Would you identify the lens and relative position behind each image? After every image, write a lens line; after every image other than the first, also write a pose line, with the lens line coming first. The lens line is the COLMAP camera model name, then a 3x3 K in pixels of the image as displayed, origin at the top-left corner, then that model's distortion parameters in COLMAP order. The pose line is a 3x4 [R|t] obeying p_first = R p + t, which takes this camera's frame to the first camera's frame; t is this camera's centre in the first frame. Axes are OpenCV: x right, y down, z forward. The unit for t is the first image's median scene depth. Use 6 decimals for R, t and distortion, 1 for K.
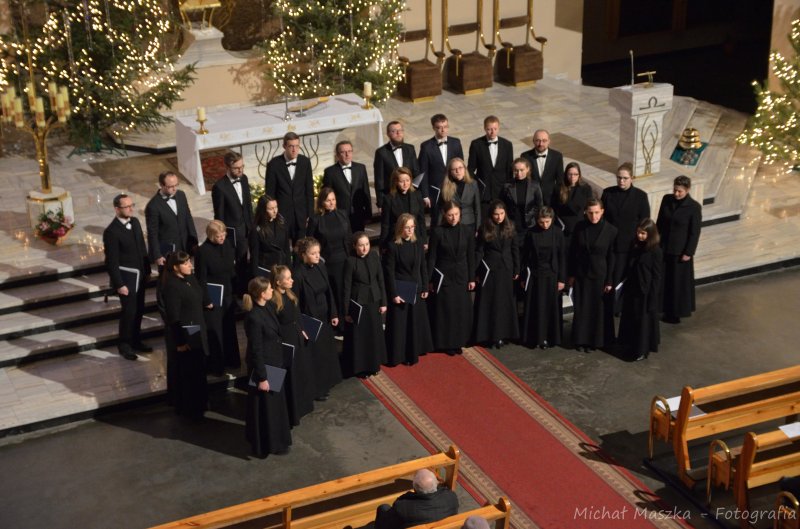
lens RADIAL K [[1609.3, 0, 400.0], [0, 1609.3, 264.5], [0, 0, 1]] dist [0.193328, 0.143038]
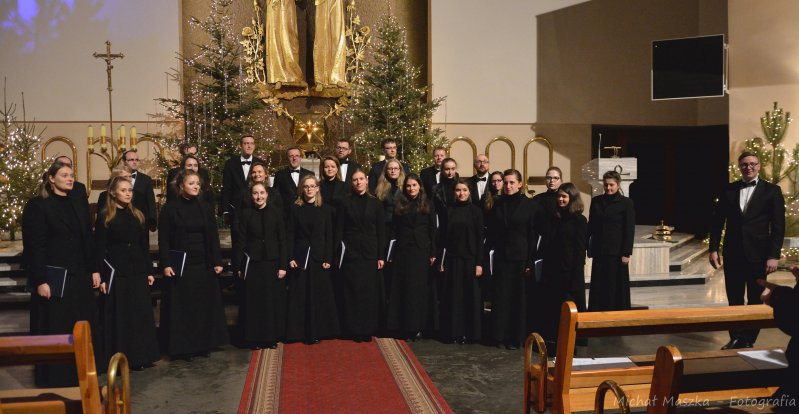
lens RADIAL K [[628.5, 0, 399.7], [0, 628.5, 226.2], [0, 0, 1]] dist [-0.097713, 0.092196]
pose [[0.952932, 0.020549, -0.302487, 0.162325], [-0.120753, 0.940878, -0.316493, 0.105722], [0.278100, 0.338123, 0.899074, 0.647200]]
